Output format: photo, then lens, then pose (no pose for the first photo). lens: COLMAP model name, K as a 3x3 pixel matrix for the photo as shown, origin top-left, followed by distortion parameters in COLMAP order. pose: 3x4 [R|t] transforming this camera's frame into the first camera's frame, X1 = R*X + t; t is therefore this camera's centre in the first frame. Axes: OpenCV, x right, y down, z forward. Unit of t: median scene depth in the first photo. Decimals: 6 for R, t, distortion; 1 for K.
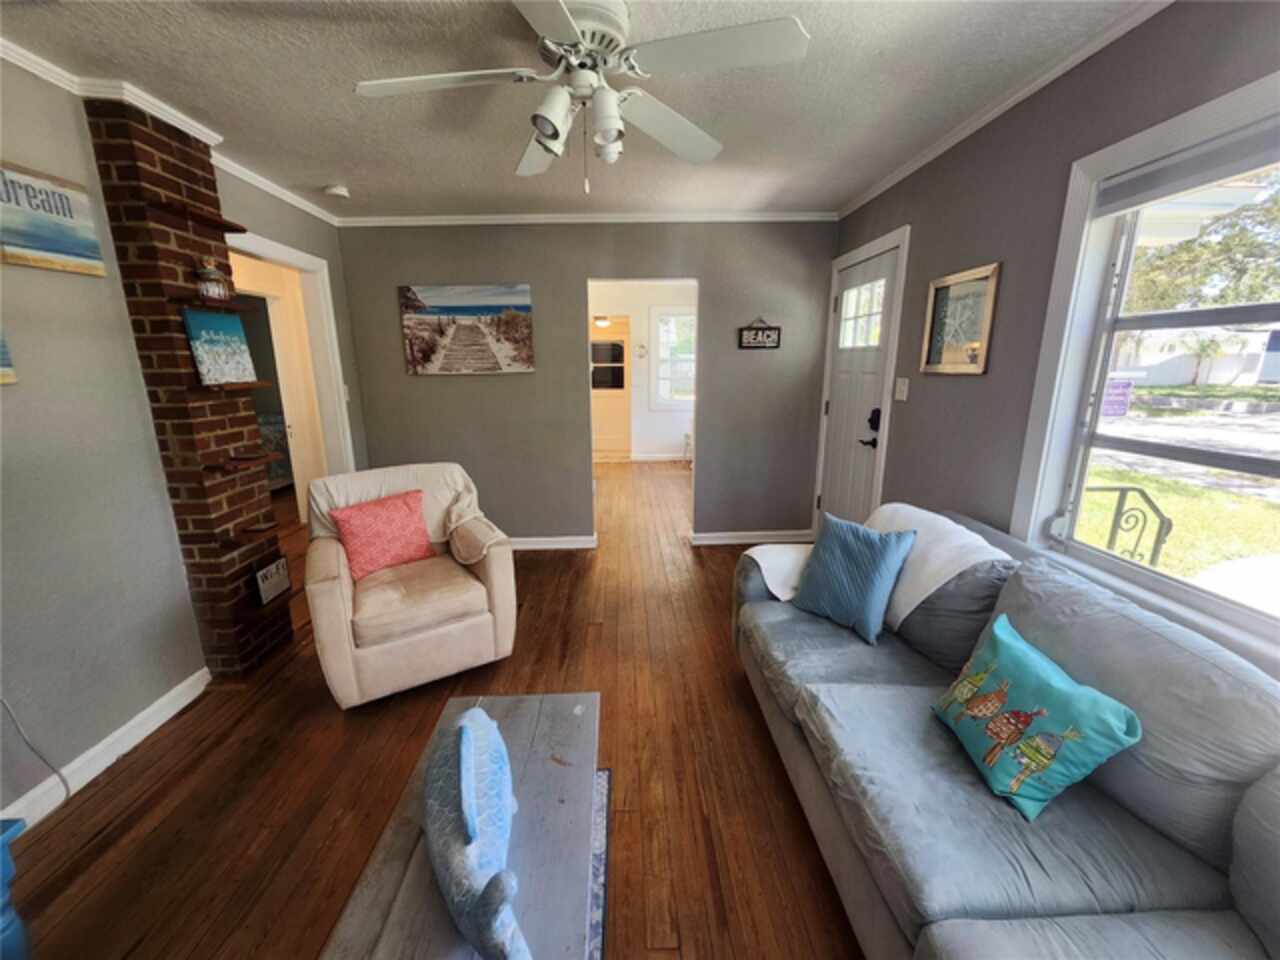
lens RADIAL K [[507.4, 0, 635.0], [0, 507.4, 483.2], [0, 0, 1]] dist [0.006948, 0.000134]
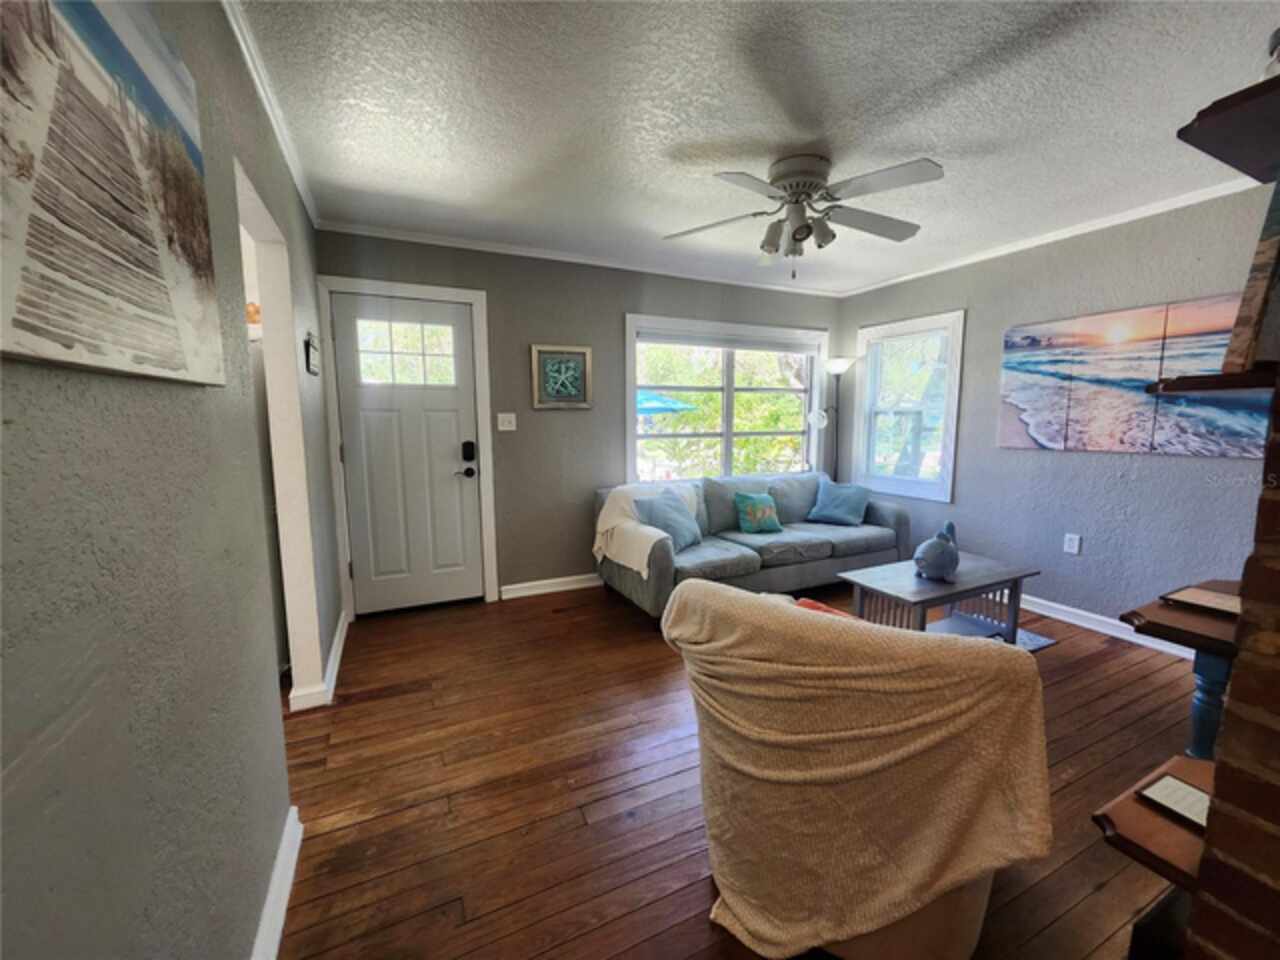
lens RADIAL K [[507.4, 0, 635.0], [0, 507.4, 483.2], [0, 0, 1]] dist [0.006948, 0.000134]
pose [[-0.398710, -0.109060, 0.910569, -0.988267], [0.218184, 0.953113, 0.209691, -0.304565], [-0.890745, 0.282278, -0.356221, 1.573912]]
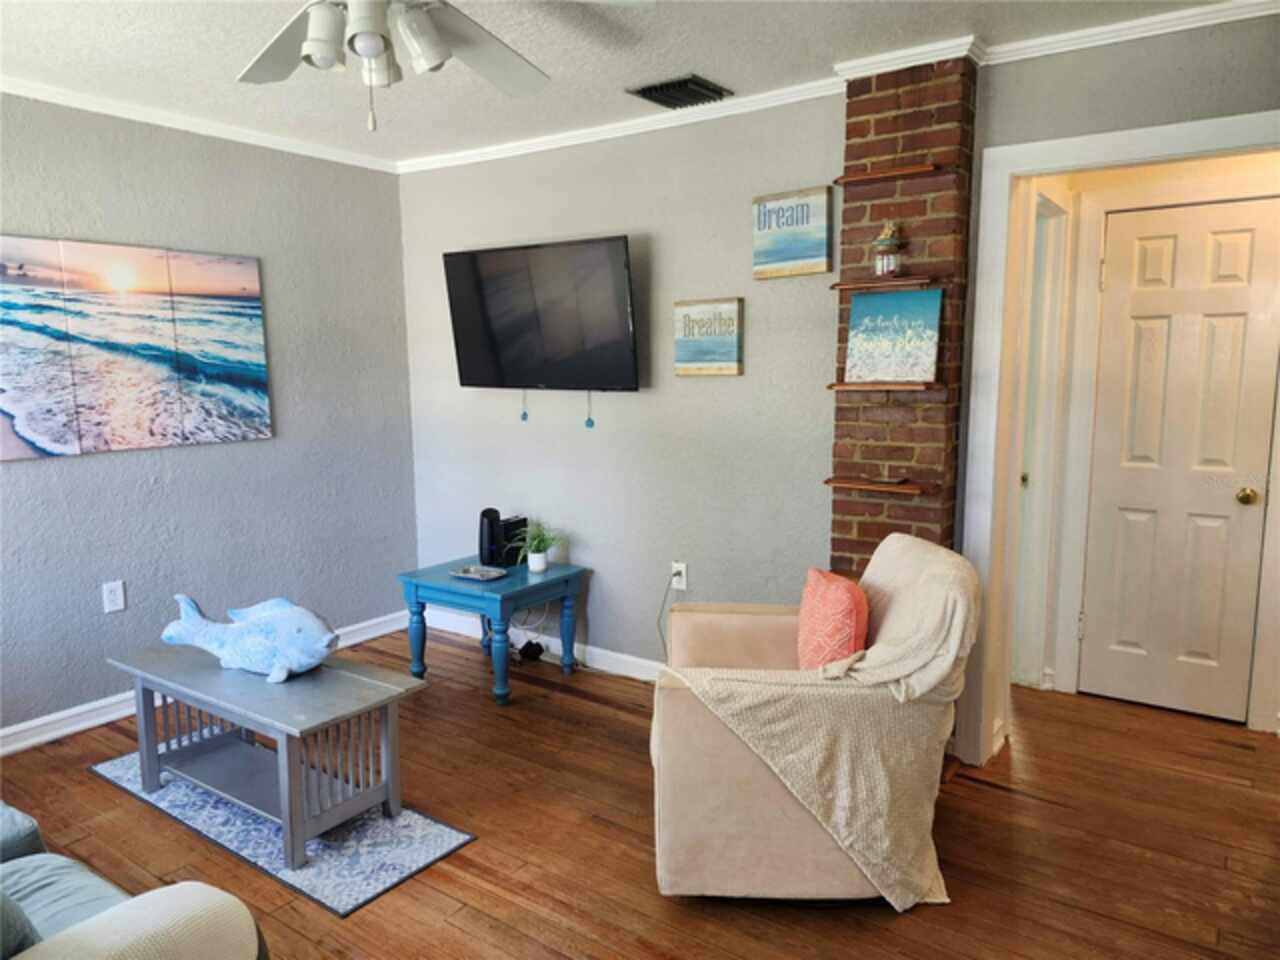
lens RADIAL K [[890.1, 0, 624.4], [0, 890.1, 481.8], [0, 0, 1]] dist [0.120407, -0.132844]
pose [[-0.612136, 0.119058, -0.781738, 0.549031], [-0.169734, 0.945774, 0.276950, -0.382478], [0.772321, 0.302219, -0.558734, 1.582581]]
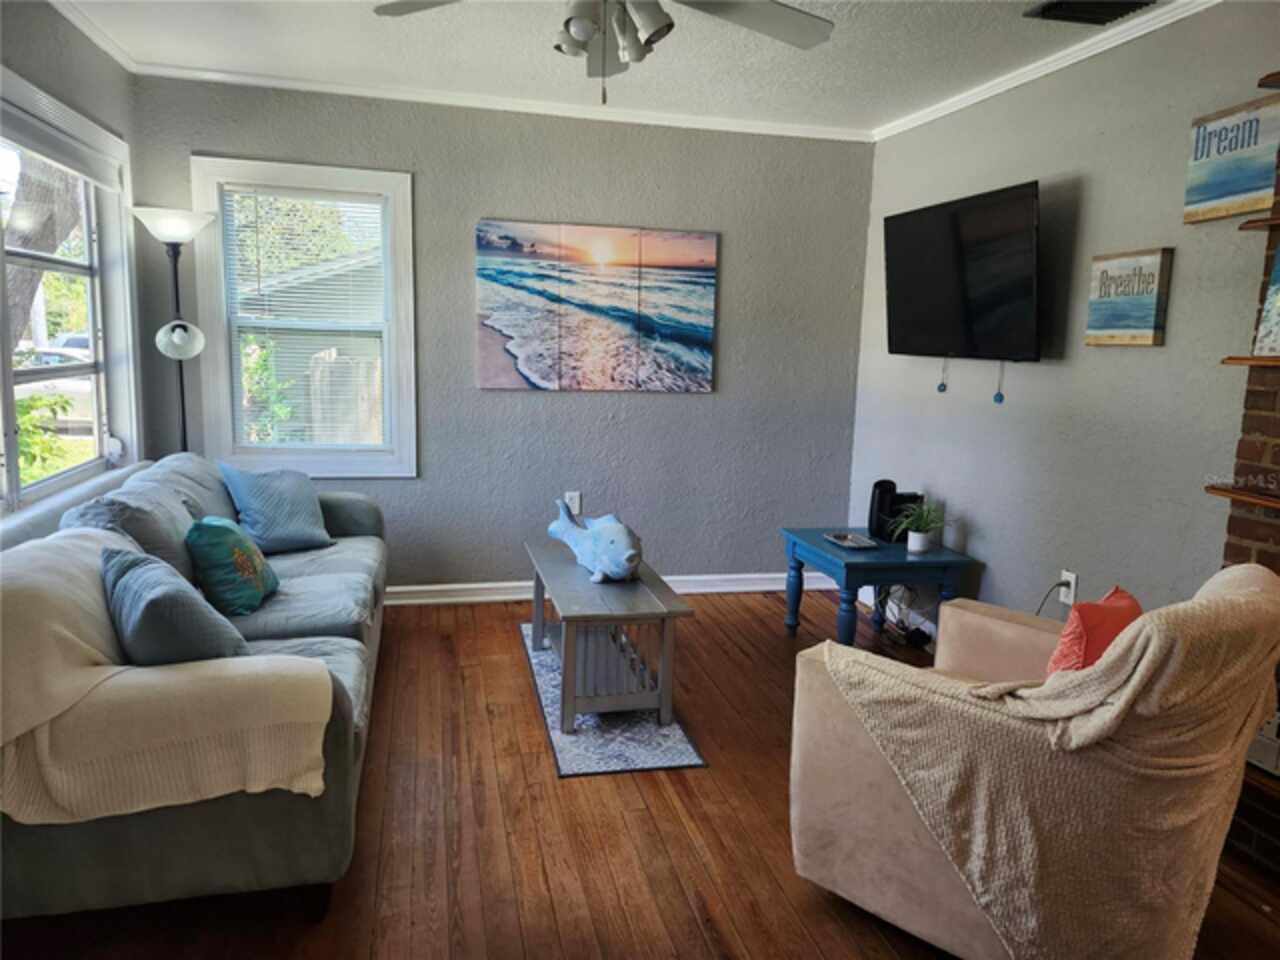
lens RADIAL K [[889.2, 0, 638.1], [0, 889.2, 470.6], [0, 0, 1]] dist [0.115566, -0.124541]
pose [[-0.979326, 0.005214, -0.202222, 0.107103], [-0.070689, 0.927824, 0.366260, -0.412253], [0.189536, 0.372983, -0.908273, 1.895580]]
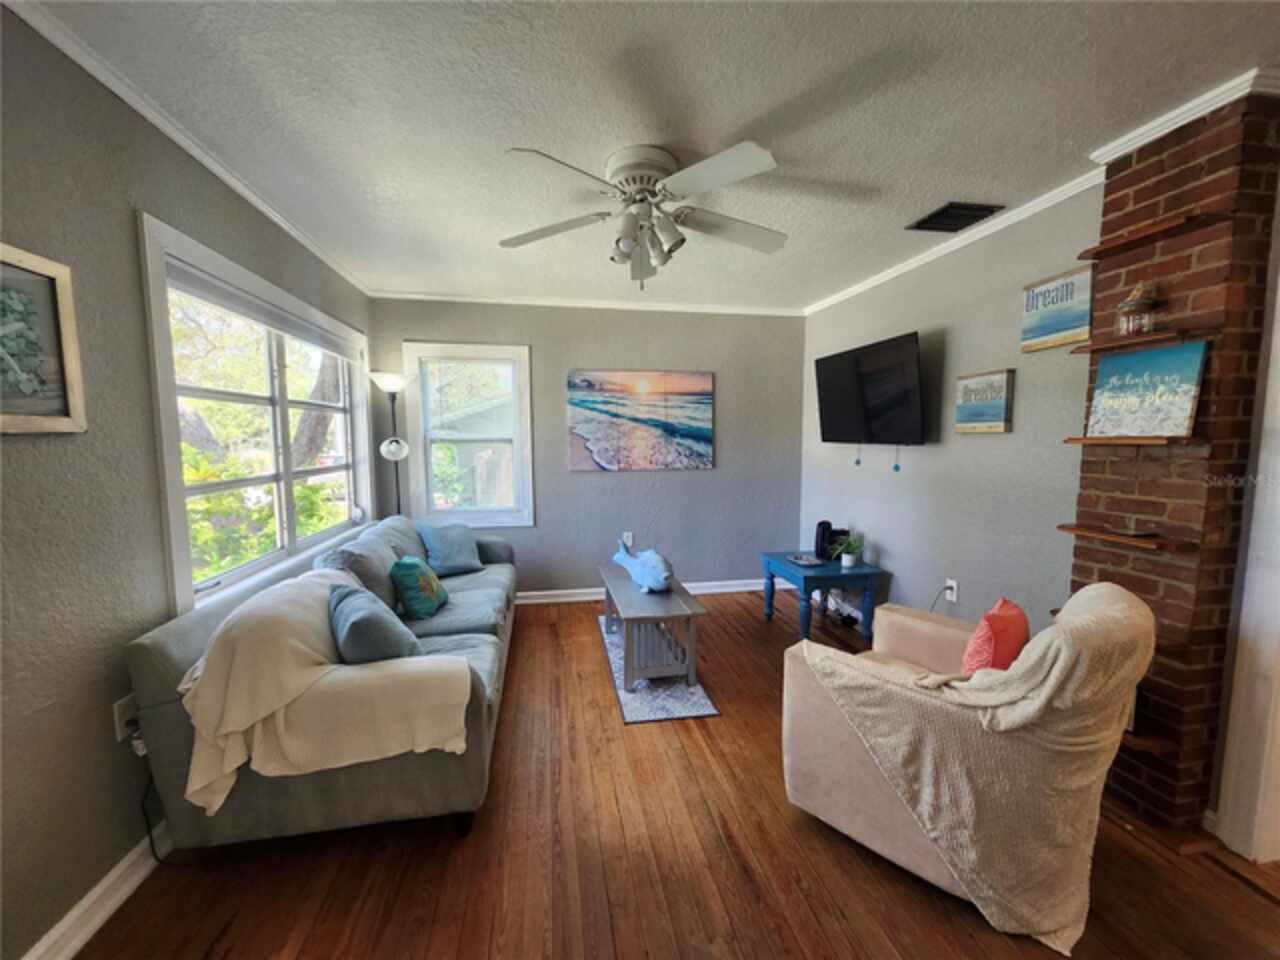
lens RADIAL K [[507.4, 0, 635.0], [0, 507.4, 483.2], [0, 0, 1]] dist [0.006948, 0.000134]
pose [[-0.989331, 0.021954, -0.144021, 0.084866], [-0.024920, 0.948508, 0.315771, -0.379241], [0.143537, 0.315991, -0.937841, 1.748304]]
